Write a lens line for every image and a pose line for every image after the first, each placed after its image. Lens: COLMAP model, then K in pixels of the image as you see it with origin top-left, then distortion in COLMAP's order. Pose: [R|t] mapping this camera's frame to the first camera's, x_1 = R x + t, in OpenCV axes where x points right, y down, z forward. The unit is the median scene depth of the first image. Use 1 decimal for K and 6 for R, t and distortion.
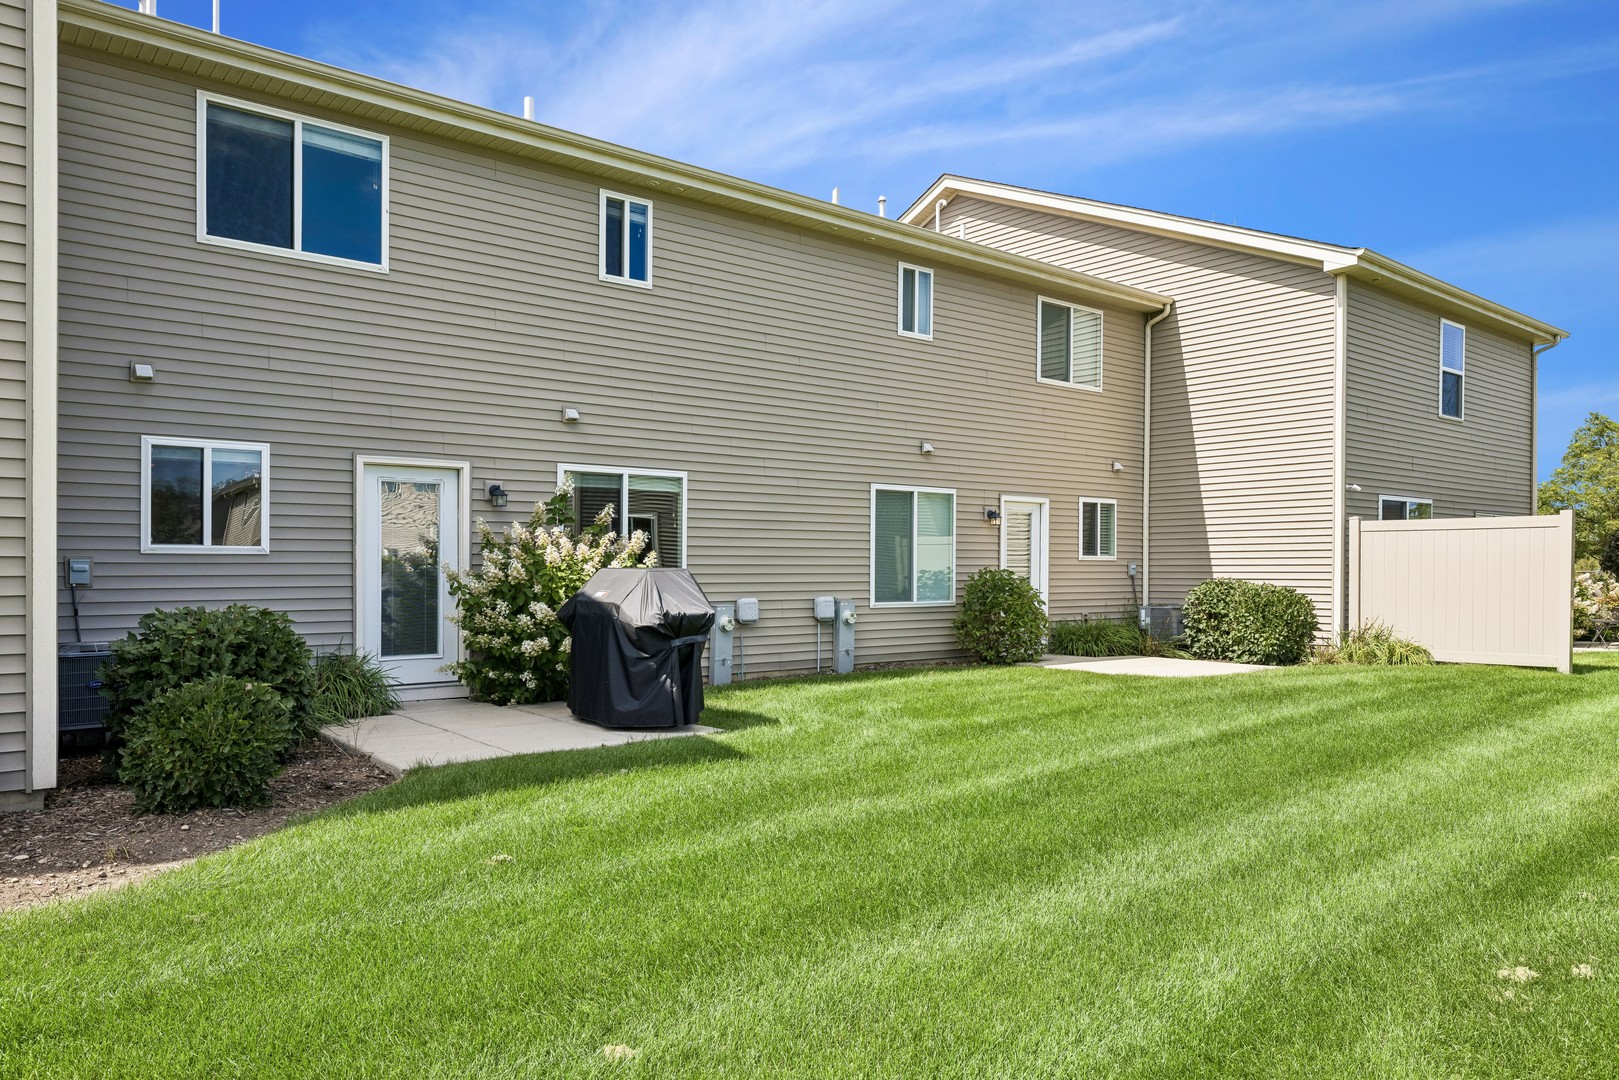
lens RADIAL K [[1113.2, 0, 808.3], [0, 1113.2, 546.5], [0, 0, 1]] dist [-0.006859, 0.000785]
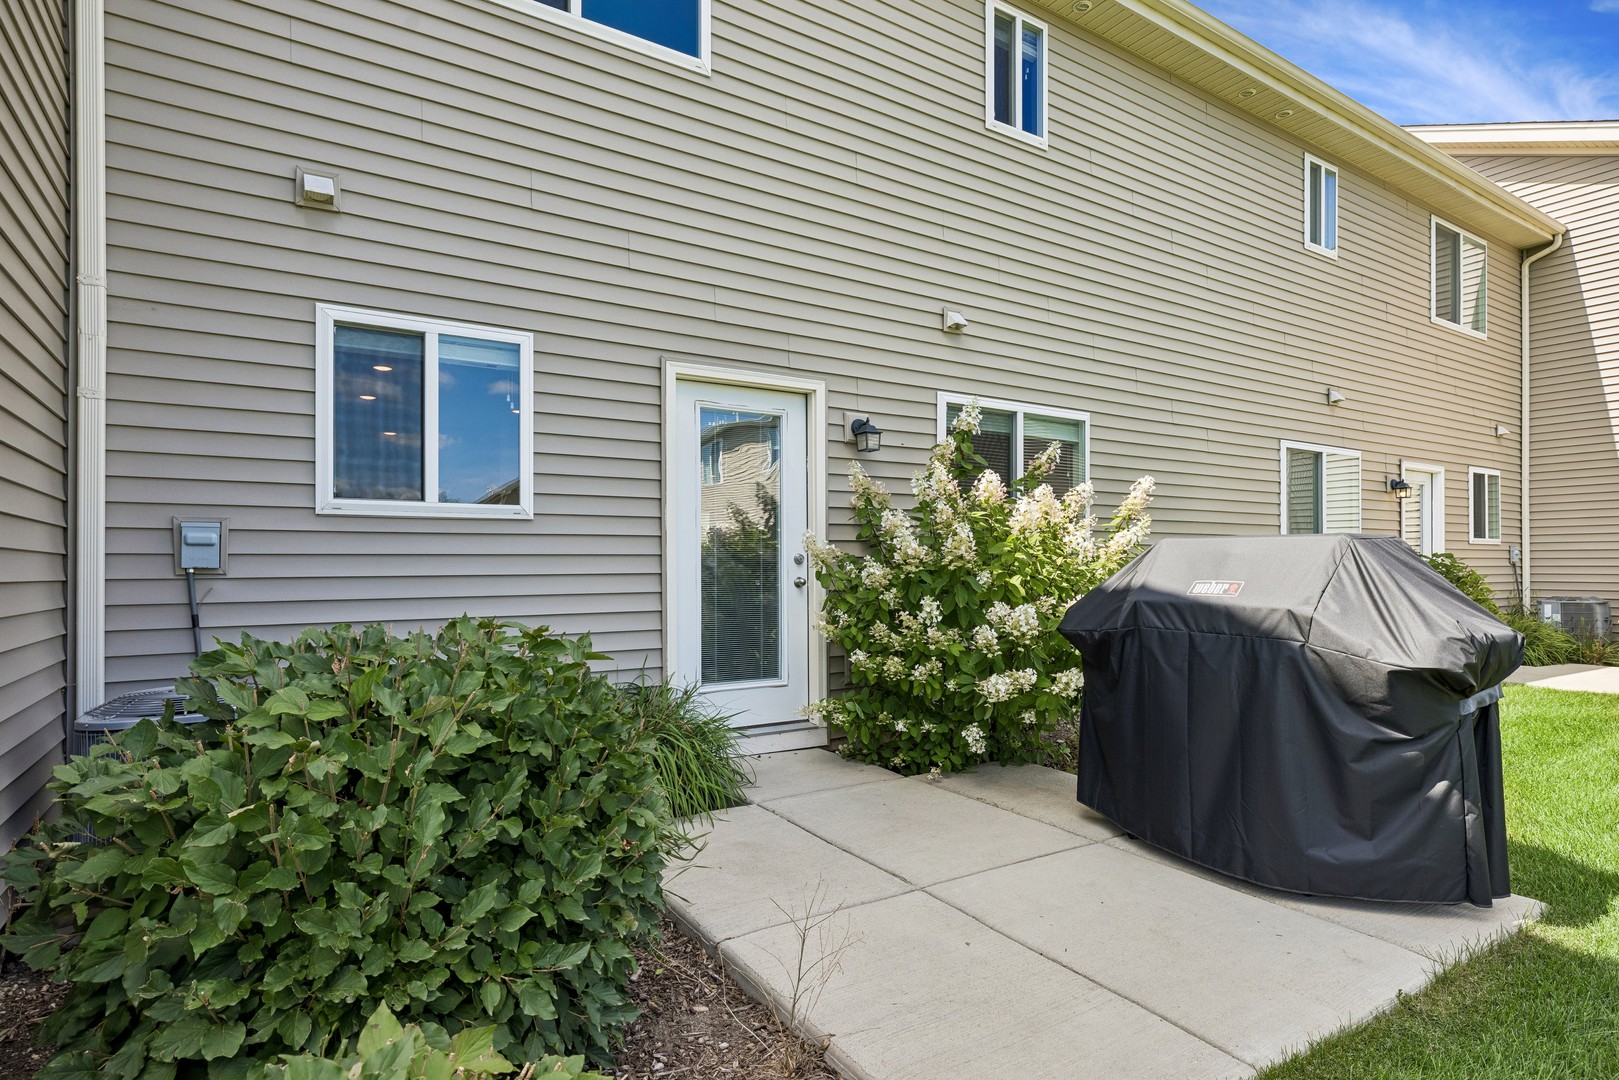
lens RADIAL K [[846.2, 0, 810.5], [0, 846.2, 551.2], [0, 0, 1]] dist [-0.003350, -0.000425]
pose [[0.993202, -0.002927, -0.116363, -0.270599], [0.003596, 0.999978, 0.005547, 0.020741], [0.116344, -0.005928, 0.993191, 0.538846]]
